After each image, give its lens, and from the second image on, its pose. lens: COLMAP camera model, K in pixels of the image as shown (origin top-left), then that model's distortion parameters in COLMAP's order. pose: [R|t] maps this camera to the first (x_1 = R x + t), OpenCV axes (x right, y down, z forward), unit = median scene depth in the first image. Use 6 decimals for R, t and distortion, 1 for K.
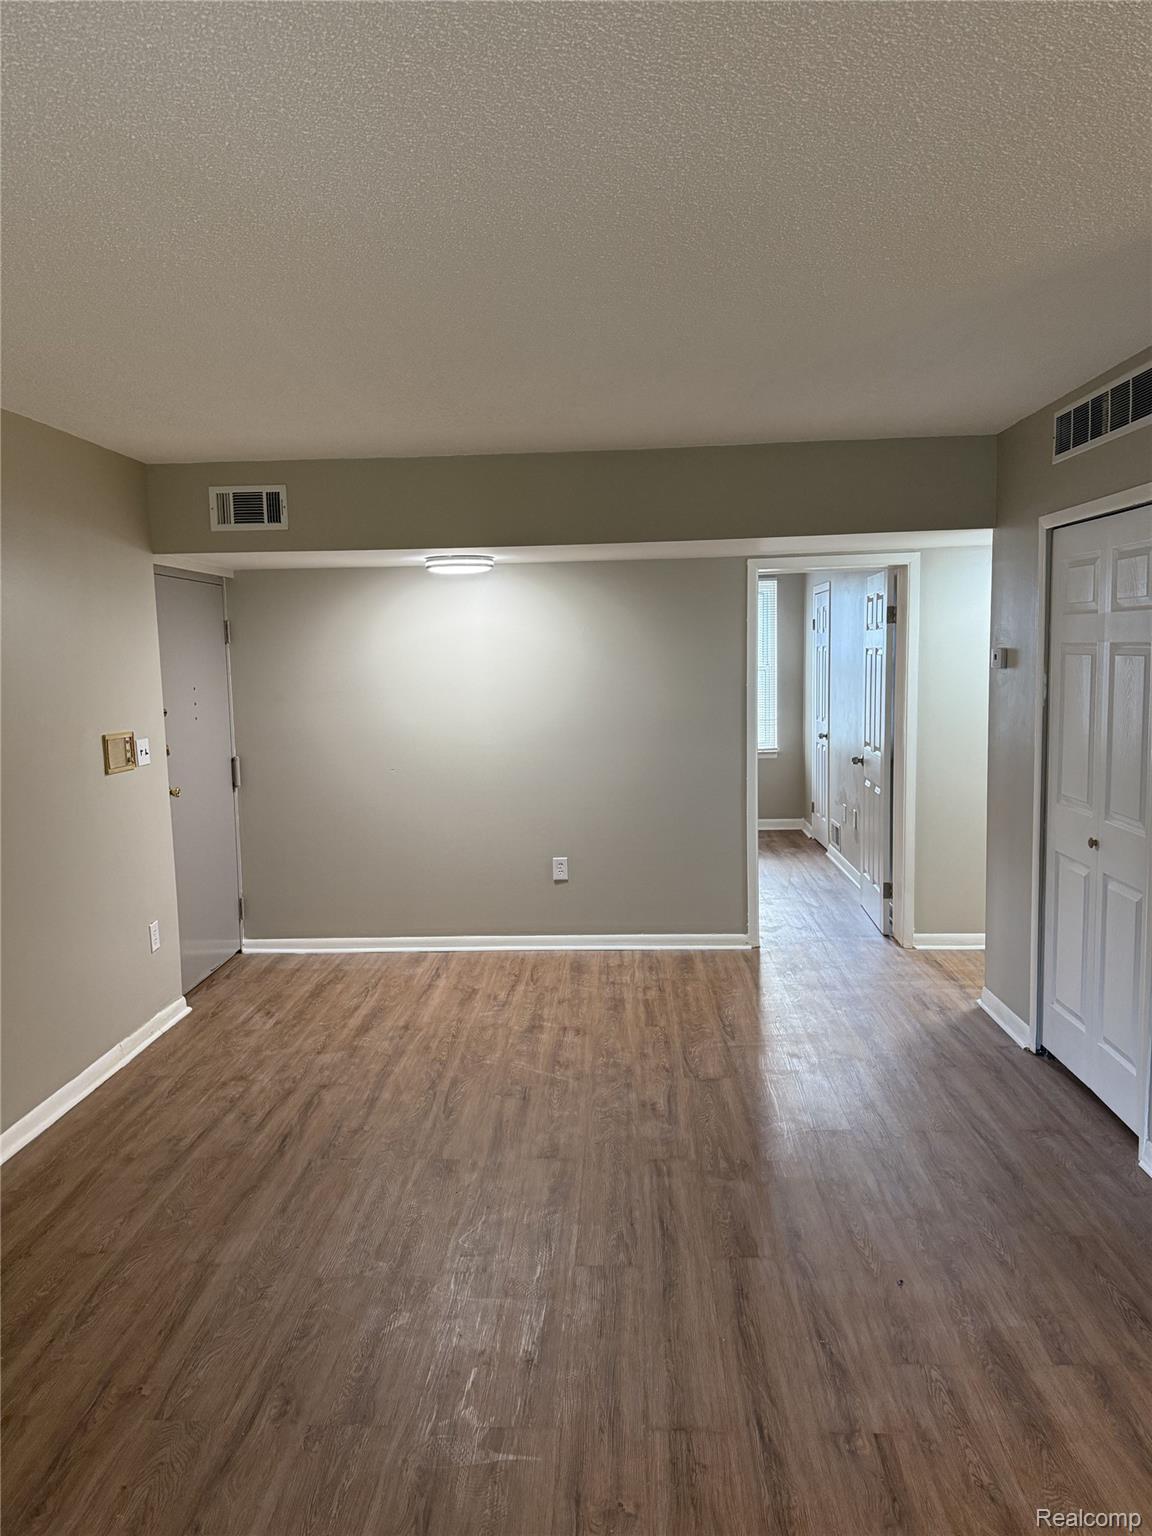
lens RADIAL K [[1078.9, 0, 576.2], [0, 1078.9, 767.4], [0, 0, 1]] dist [0.005264, -0.000149]
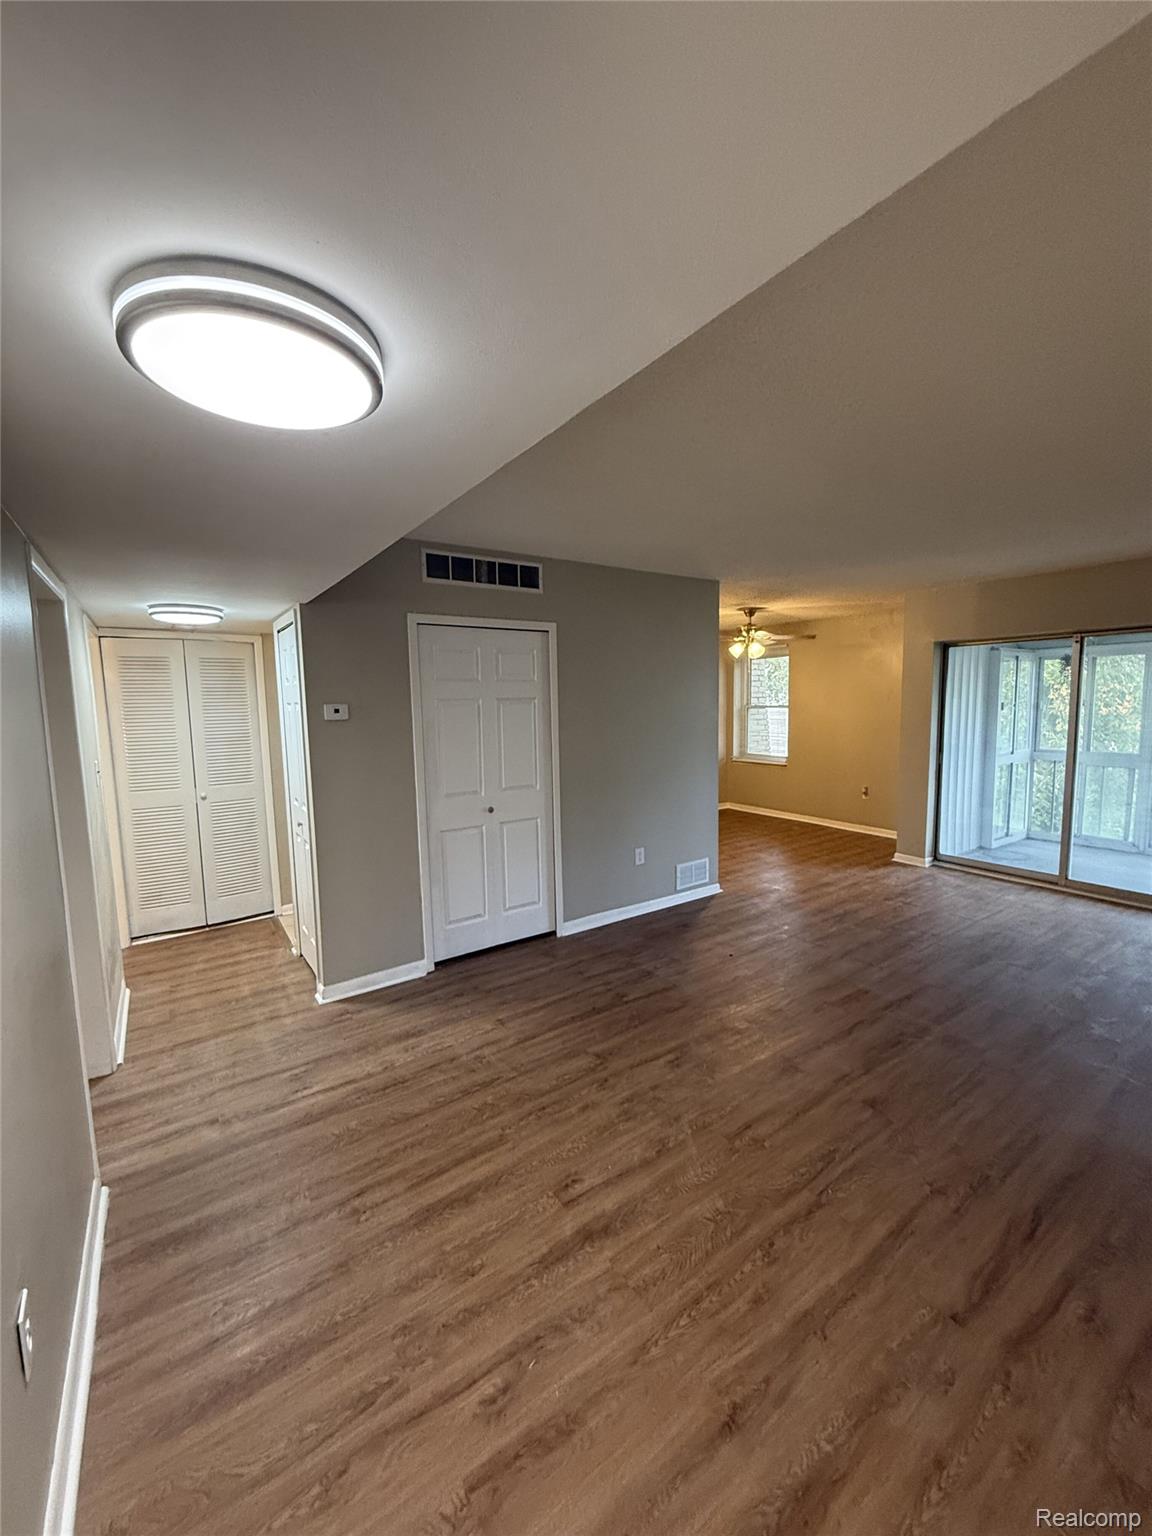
lens RADIAL K [[611.3, 0, 576.7], [0, 611.3, 766.6], [0, 0, 1]] dist [-0.002756, -0.000507]
pose [[-0.606660, -0.054774, 0.793072, -0.351320], [0.117807, 0.980414, 0.157829, -0.122813], [-0.786184, 0.189178, -0.588325, 1.270392]]
